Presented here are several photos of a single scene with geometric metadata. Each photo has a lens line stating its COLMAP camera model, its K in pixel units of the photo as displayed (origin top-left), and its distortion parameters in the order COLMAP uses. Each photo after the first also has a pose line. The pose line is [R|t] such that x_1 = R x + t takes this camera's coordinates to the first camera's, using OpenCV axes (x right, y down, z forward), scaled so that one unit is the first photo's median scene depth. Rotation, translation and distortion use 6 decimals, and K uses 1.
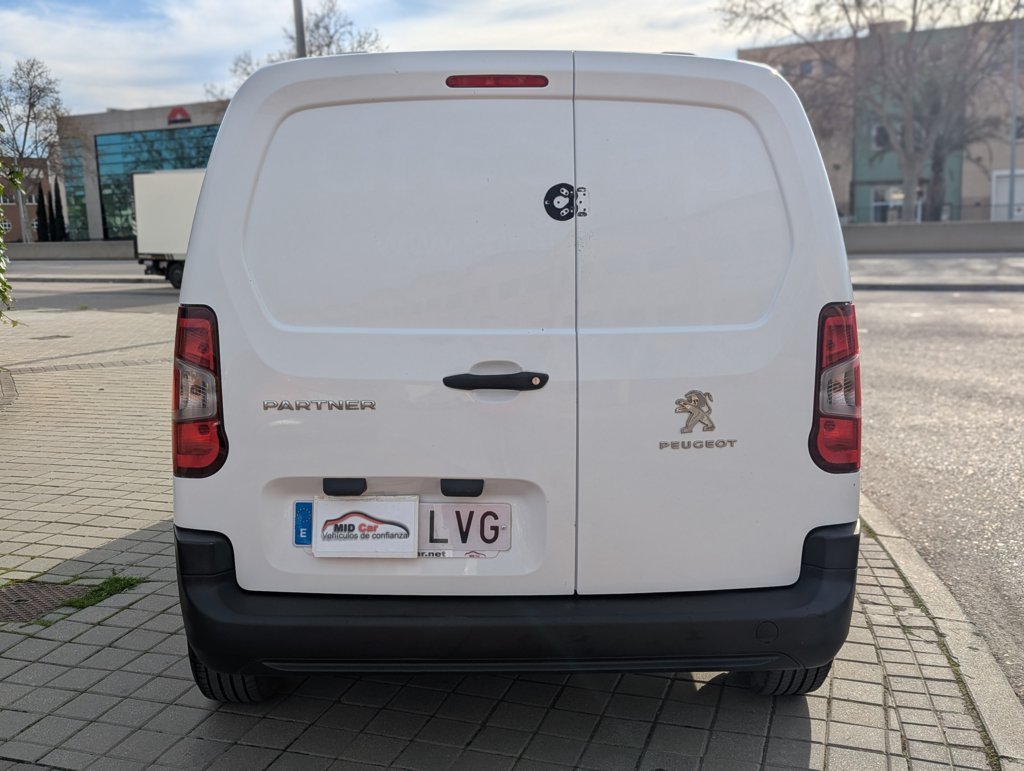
lens RADIAL K [[1100.1, 0, 512.0], [0, 1100.1, 385.5], [0, 0, 1]] dist [0.060178, -0.030484]
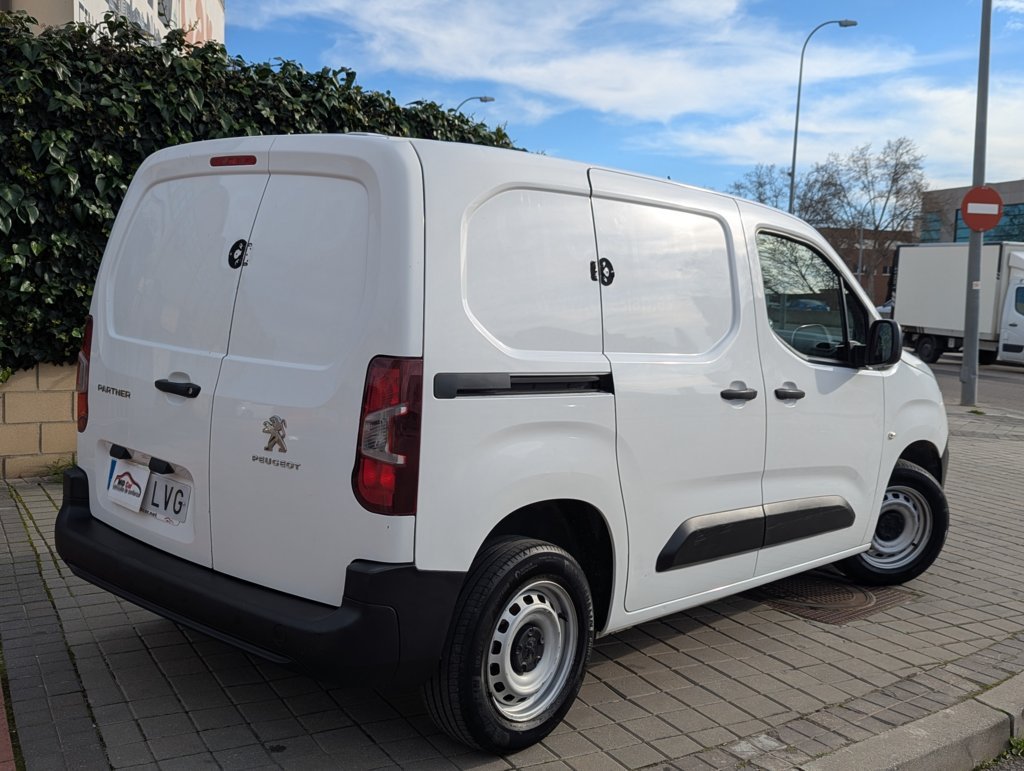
lens RADIAL K [[1100.1, 0, 512.0], [0, 1100.1, 385.5], [0, 0, 1]] dist [0.060178, -0.030484]
pose [[0.736661, 0.113815, -0.666616, 1.115319], [-0.149514, 0.988753, 0.003591, -0.068639], [0.659527, 0.097023, 0.745393, 0.278812]]
